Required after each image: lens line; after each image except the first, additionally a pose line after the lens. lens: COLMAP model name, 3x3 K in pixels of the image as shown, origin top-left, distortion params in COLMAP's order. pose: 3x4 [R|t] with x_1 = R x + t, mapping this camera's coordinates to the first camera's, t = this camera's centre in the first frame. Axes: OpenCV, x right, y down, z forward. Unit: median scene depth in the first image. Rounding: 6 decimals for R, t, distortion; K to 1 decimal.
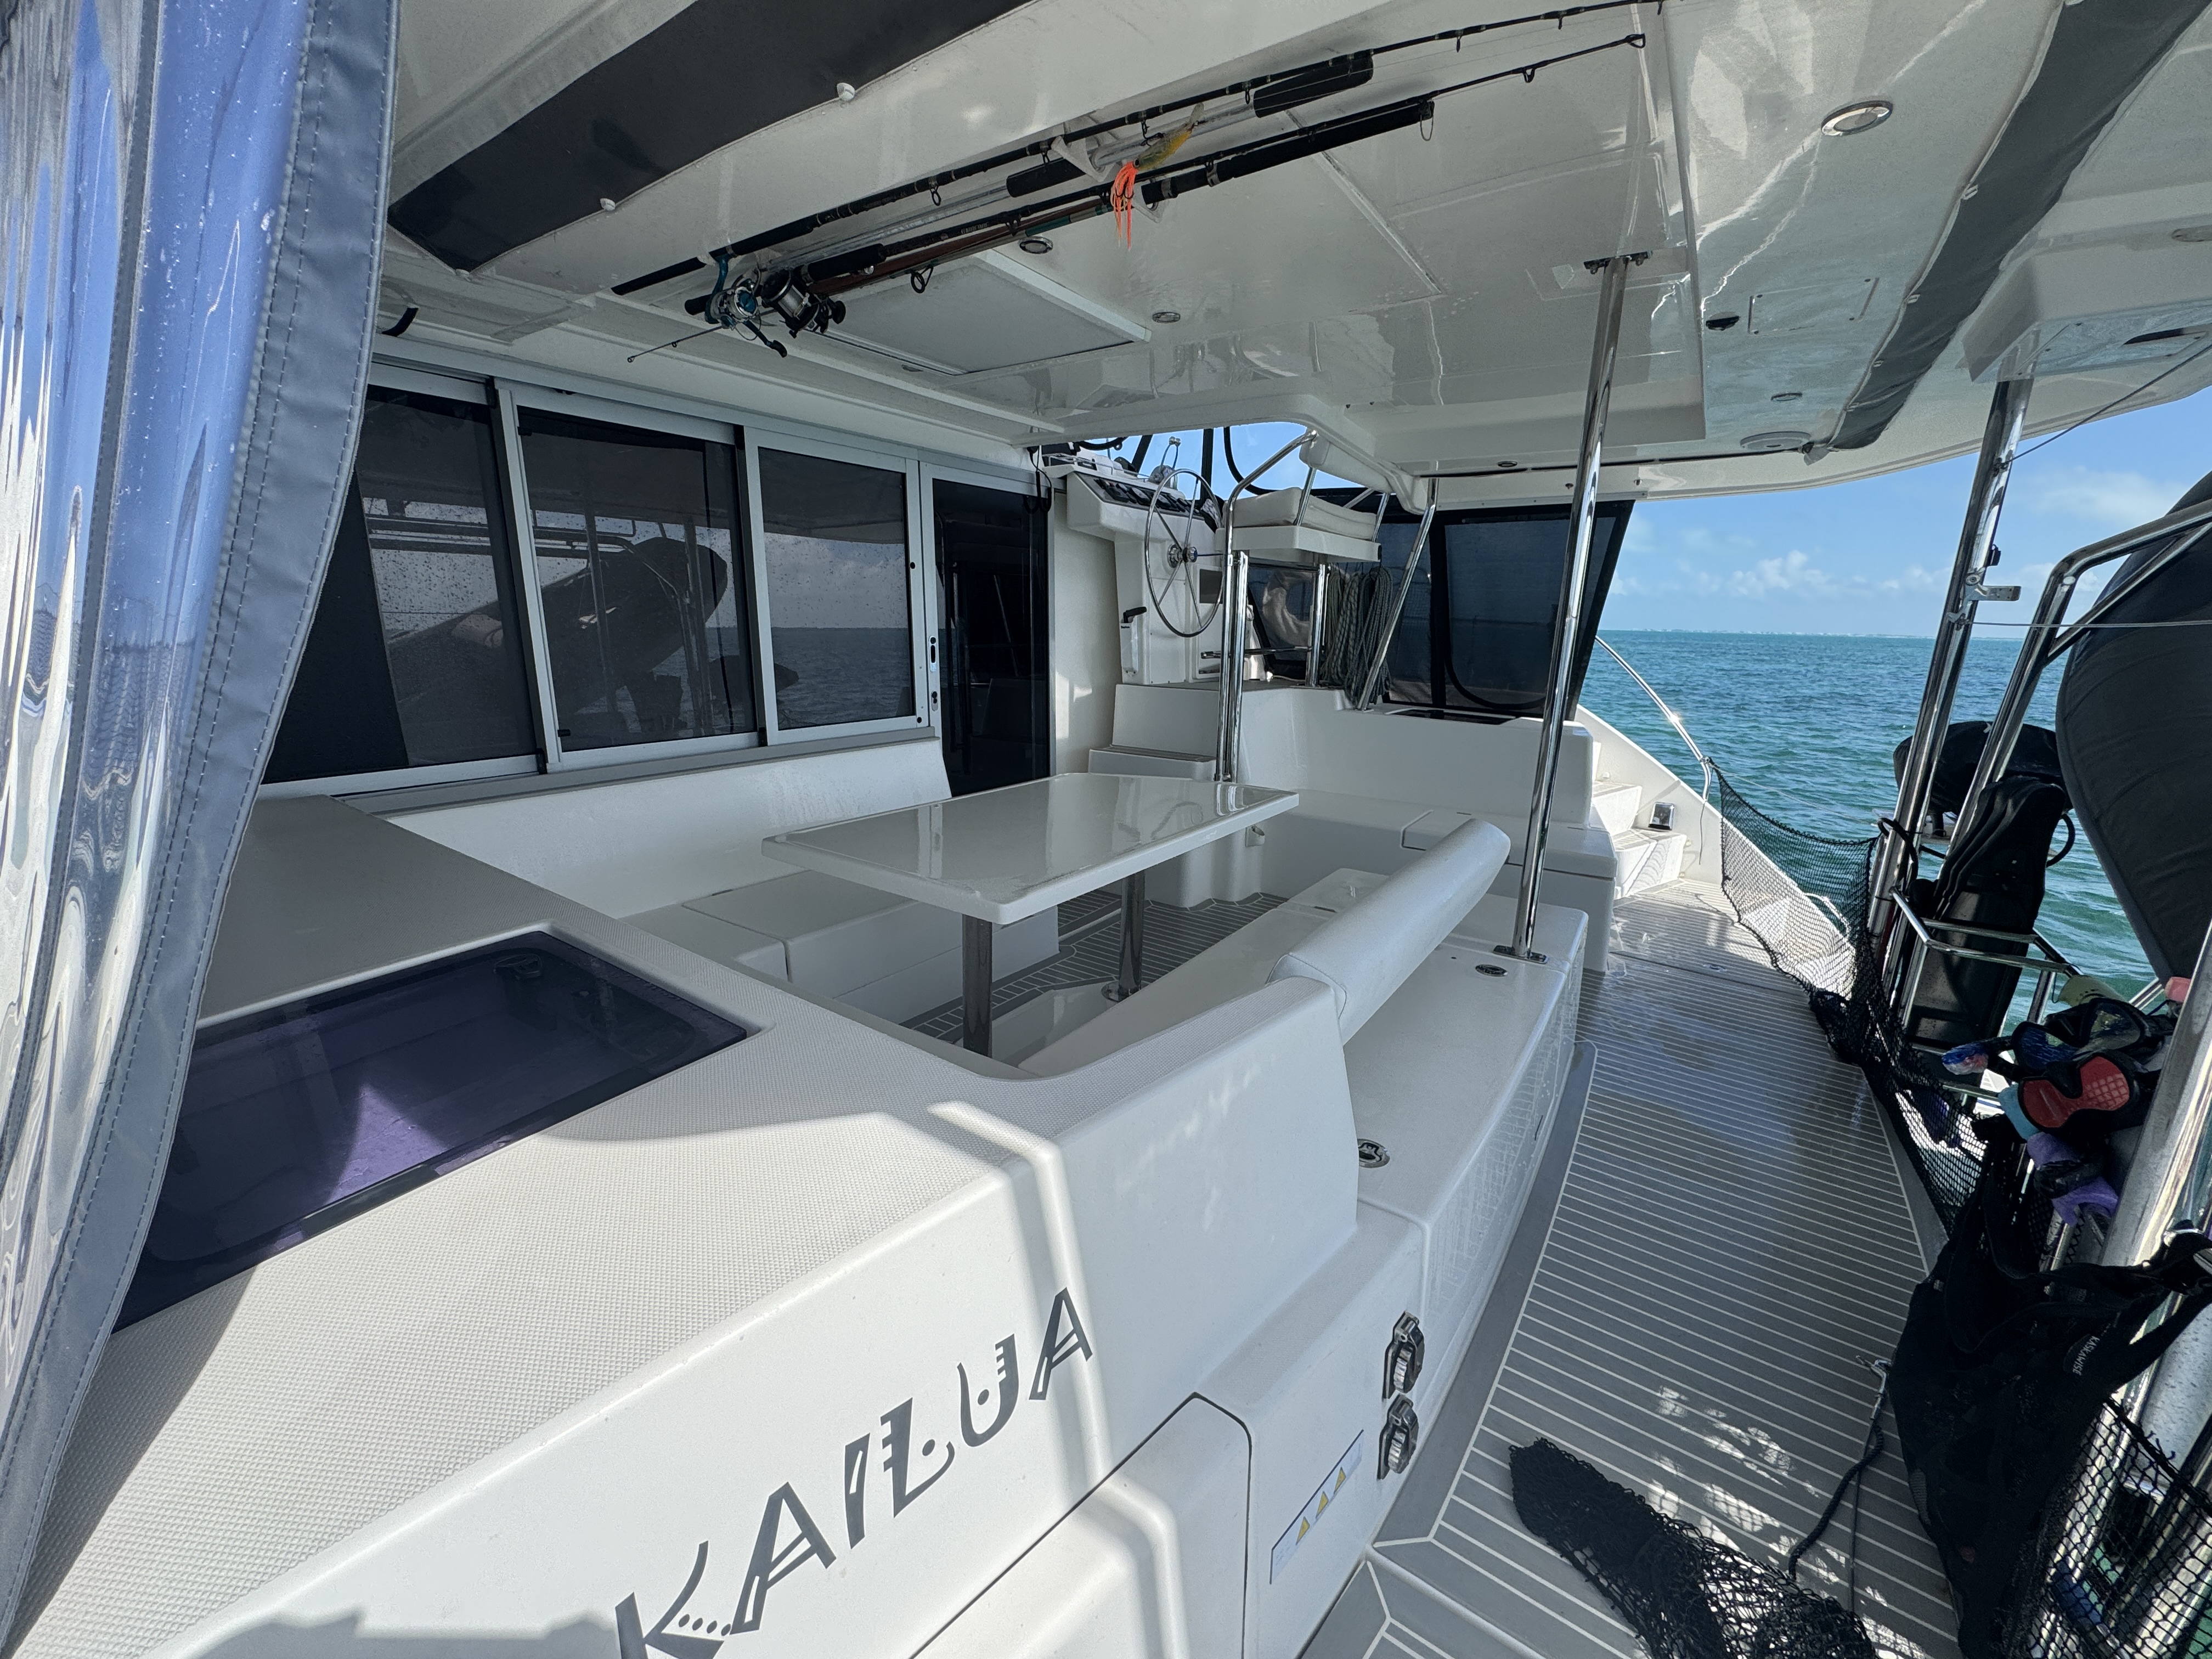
lens RADIAL K [[880.1, 0, 1109.9], [0, 880.1, 823.3], [0, 0, 1]] dist [-0.002080, -0.000558]
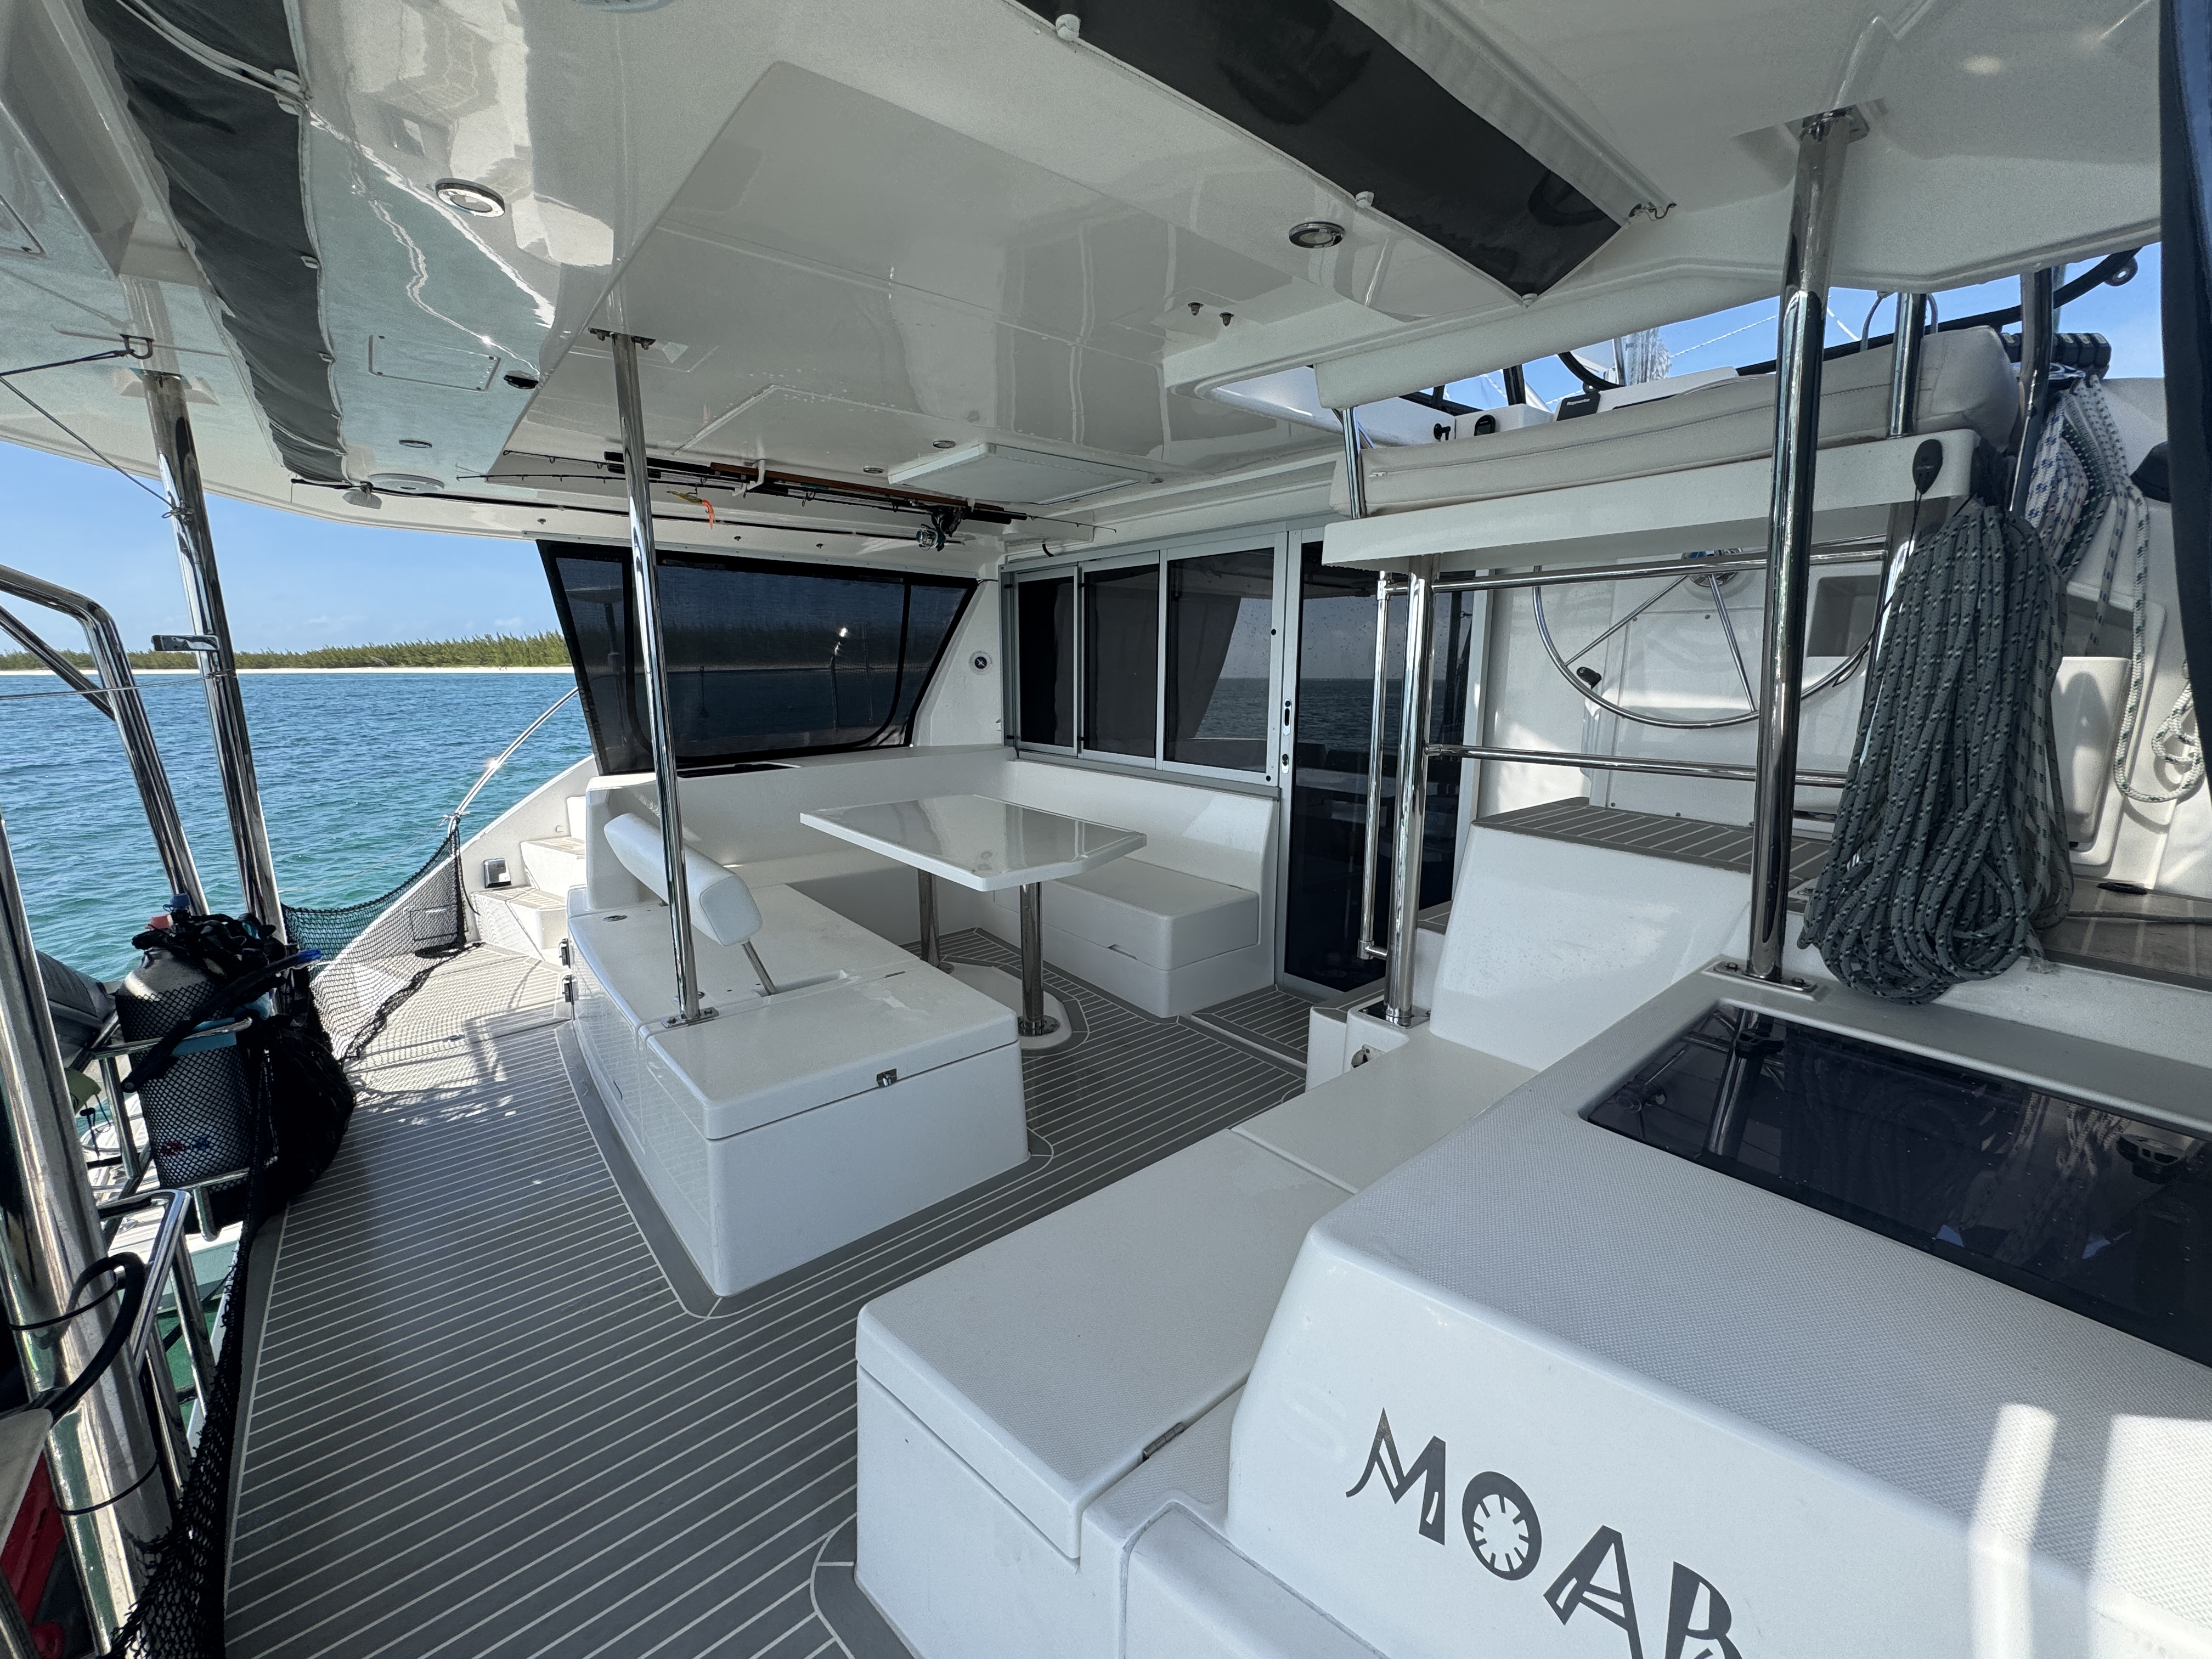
lens RADIAL K [[880.1, 0, 1109.9], [0, 880.1, 823.3], [0, 0, 1]] dist [-0.002080, -0.000558]
pose [[-0.266962, 0.158851, -0.950525, 0.832711], [-0.227246, 0.948131, 0.222275, -0.255954], [0.936531, 0.275342, -0.217017, 1.067546]]
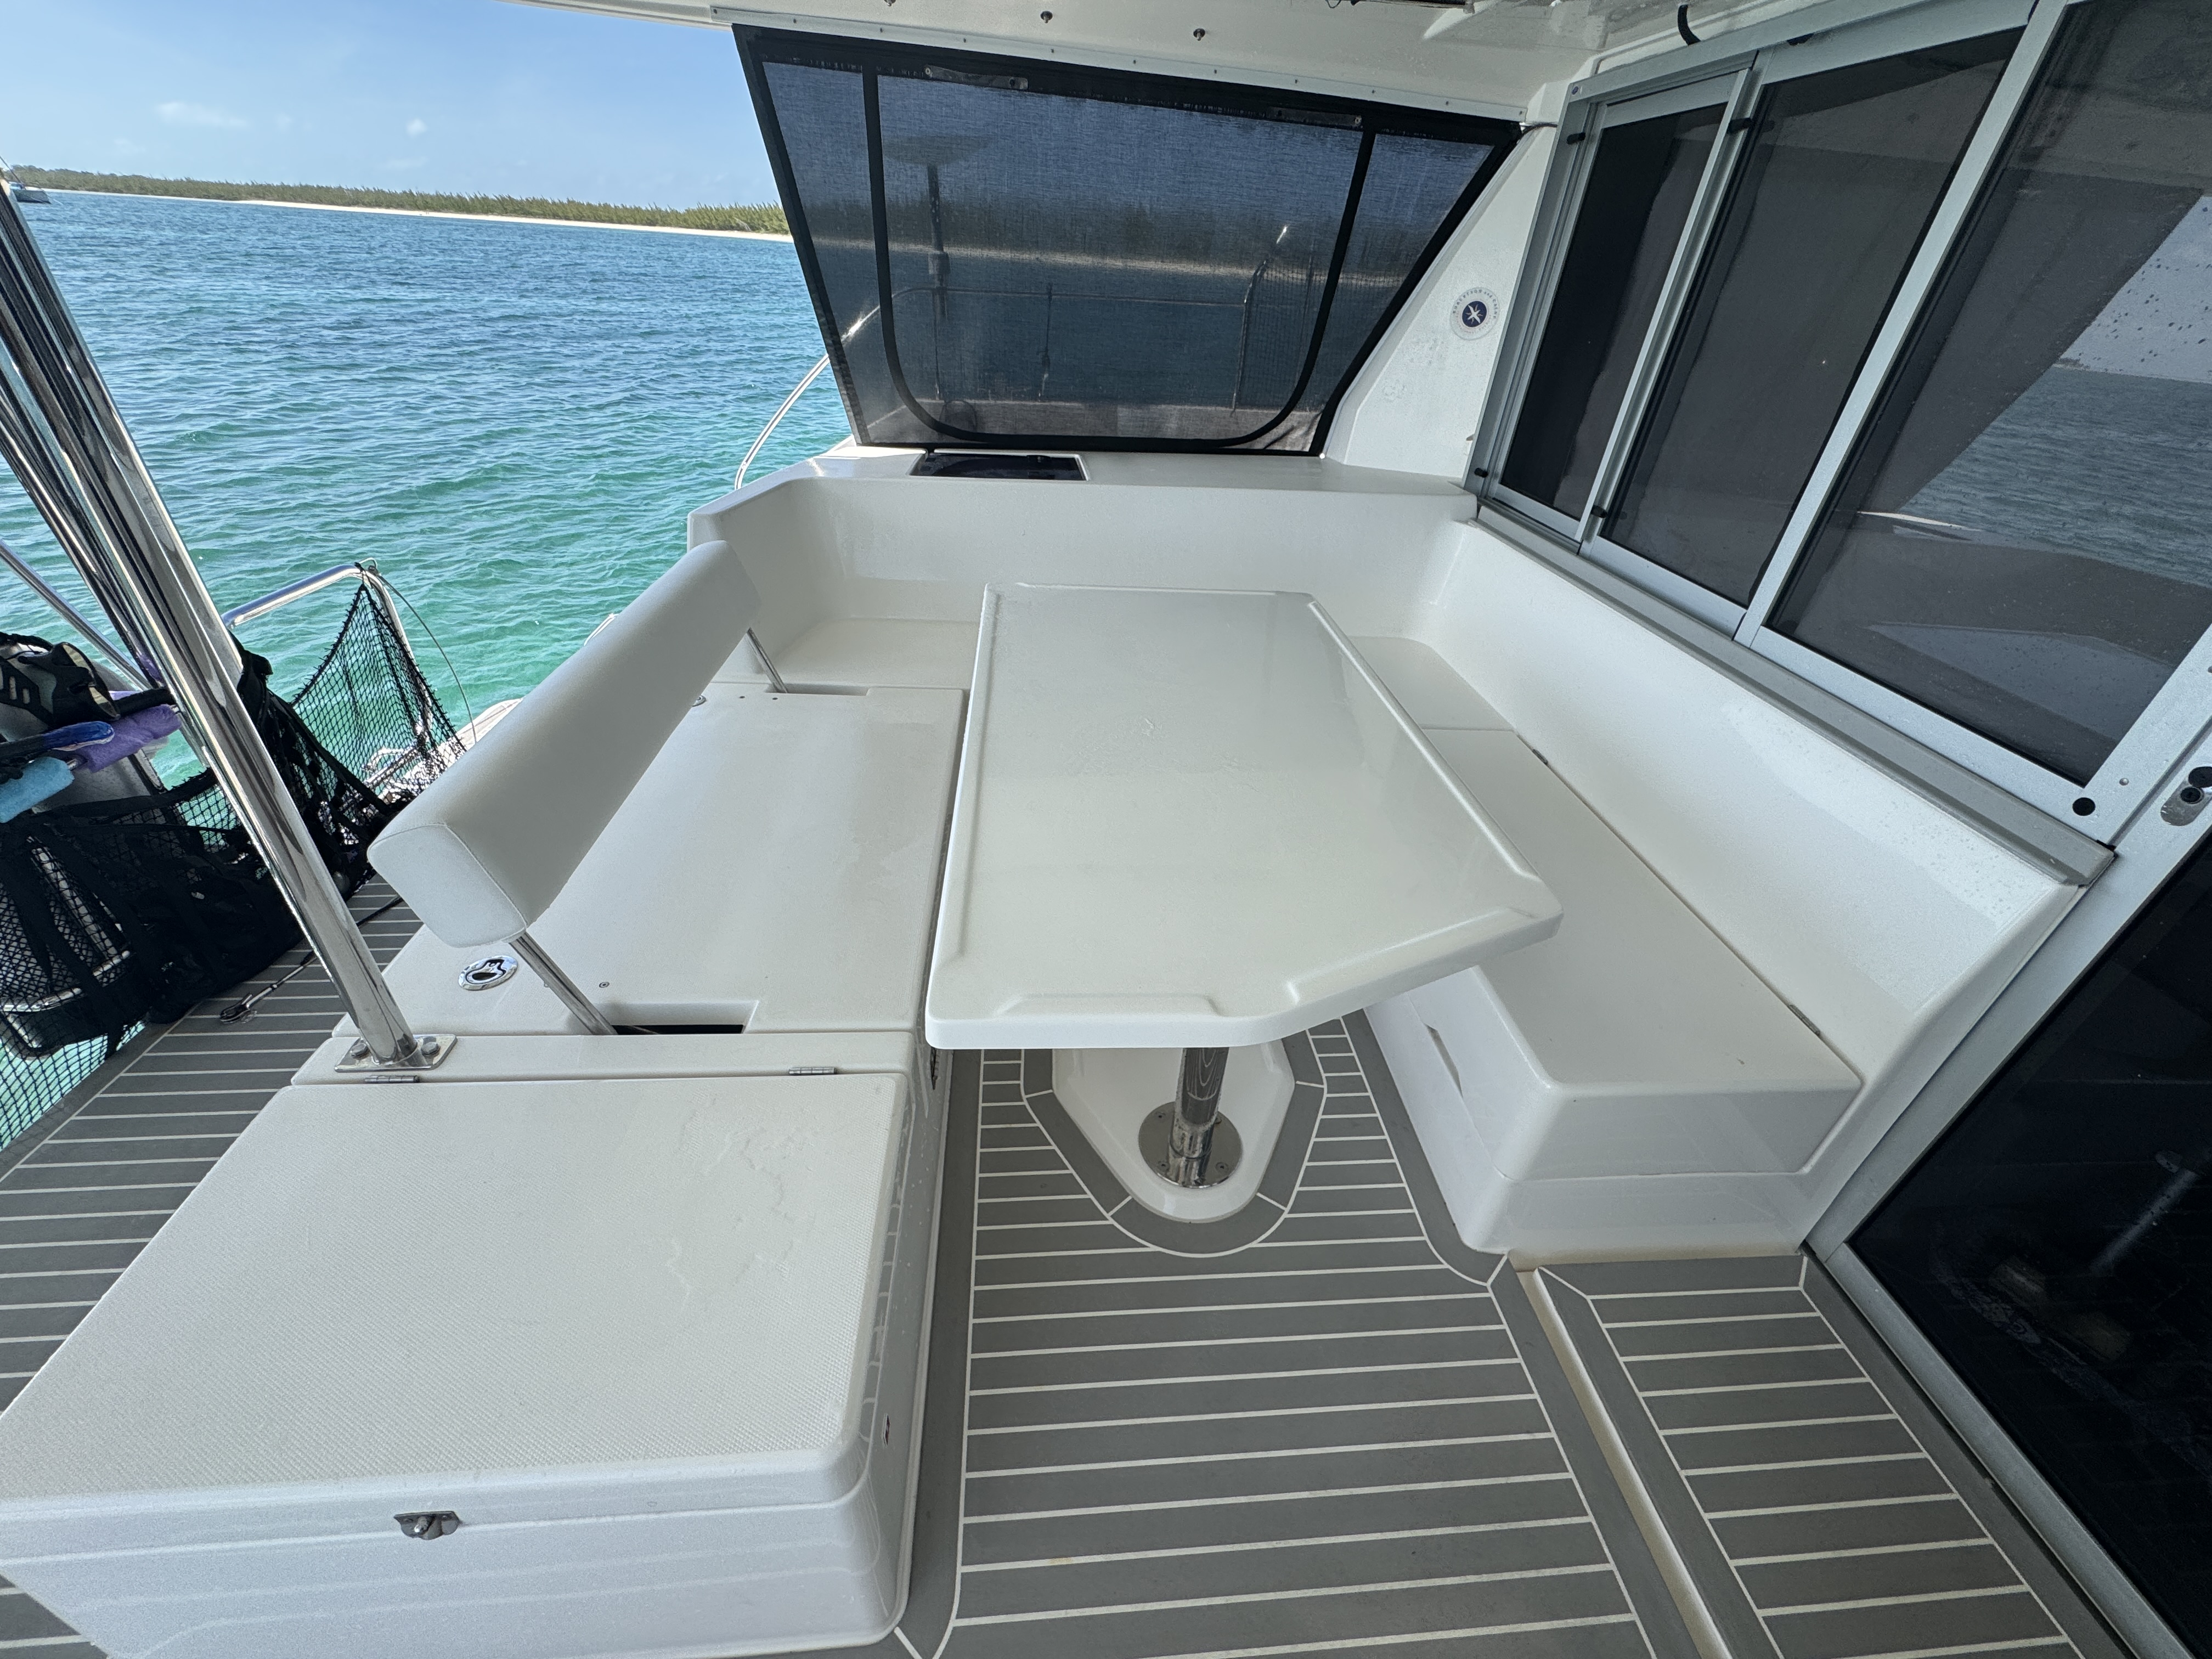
lens RADIAL K [[880.1, 0, 1109.9], [0, 880.1, 823.3], [0, 0, 1]] dist [-0.002080, -0.000558]
pose [[-0.770453, 0.284221, -0.570632, 0.264420], [-0.221341, 0.720165, 0.657549, -0.250949], [0.597838, 0.632915, -0.491943, 0.948163]]
